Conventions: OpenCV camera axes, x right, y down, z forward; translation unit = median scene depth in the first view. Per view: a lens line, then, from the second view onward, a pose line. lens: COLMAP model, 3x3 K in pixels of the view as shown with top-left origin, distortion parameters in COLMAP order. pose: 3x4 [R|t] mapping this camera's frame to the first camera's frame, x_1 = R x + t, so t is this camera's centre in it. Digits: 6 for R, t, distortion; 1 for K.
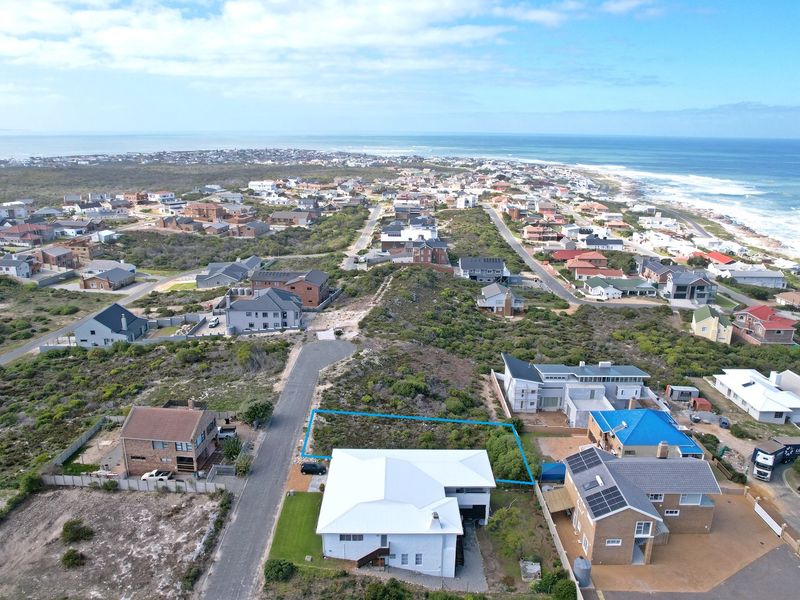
lens RADIAL K [[590.8, 0, 398.6], [0, 590.8, 295.7], [0, 0, 1]] dist [-0.076087, 0.065080]
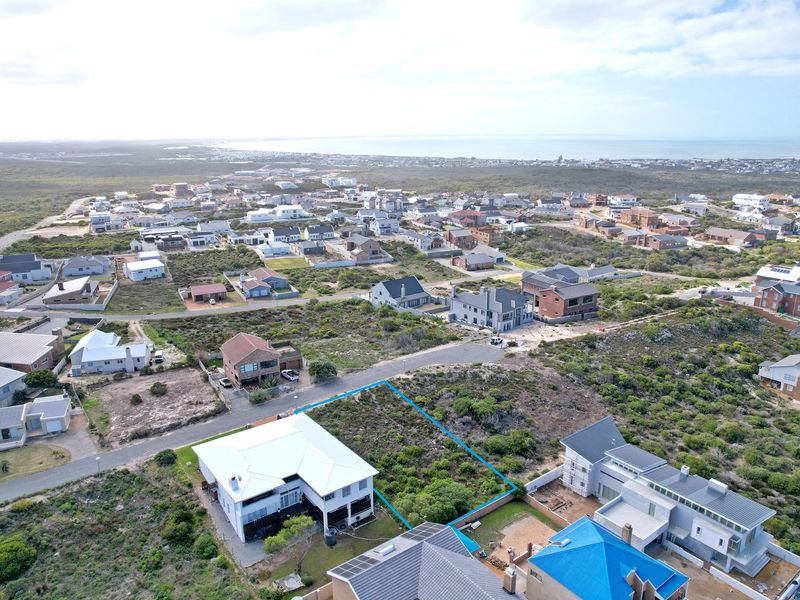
lens RADIAL K [[575.1, 0, 399.0], [0, 575.1, 297.8], [0, 0, 1]] dist [-0.071004, 0.059067]
pose [[0.601483, 0.211656, -0.770338, 0.473776], [-0.210192, 0.972219, 0.103005, -0.065805], [0.770739, 0.099963, 0.629261, 0.238323]]
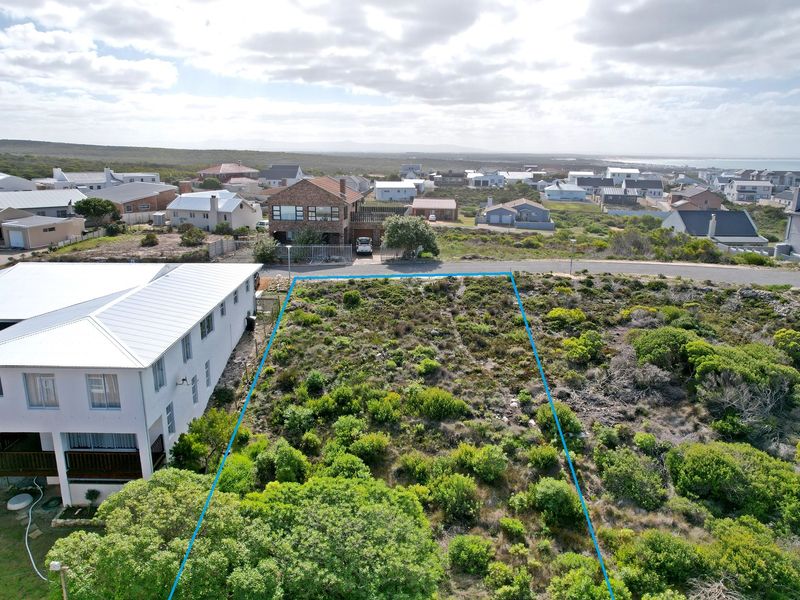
lens RADIAL K [[590.8, 0, 398.6], [0, 590.8, 295.7], [0, 0, 1]] dist [-0.076087, 0.065080]
pose [[0.003774, 0.231884, -0.972736, 0.238406], [-0.282793, 0.933283, 0.221382, 0.077643], [0.959173, 0.274248, 0.069098, 0.626464]]
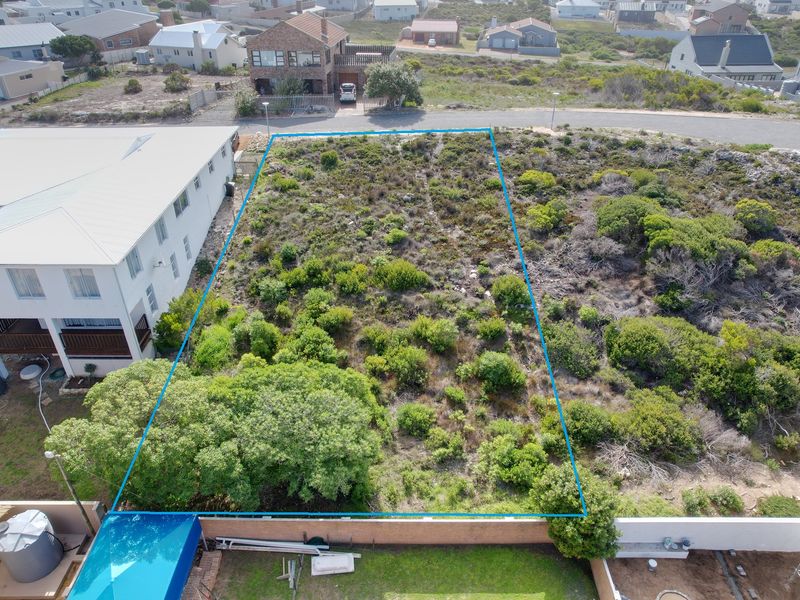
lens RADIAL K [[575.1, 0, 399.0], [0, 575.1, 297.8], [0, 0, 1]] dist [-0.071004, 0.059067]
pose [[-0.008854, 0.519674, -0.854319, 0.235054], [-0.269564, 0.821483, 0.502494, 0.051803], [0.962942, 0.234743, 0.132812, 0.637374]]
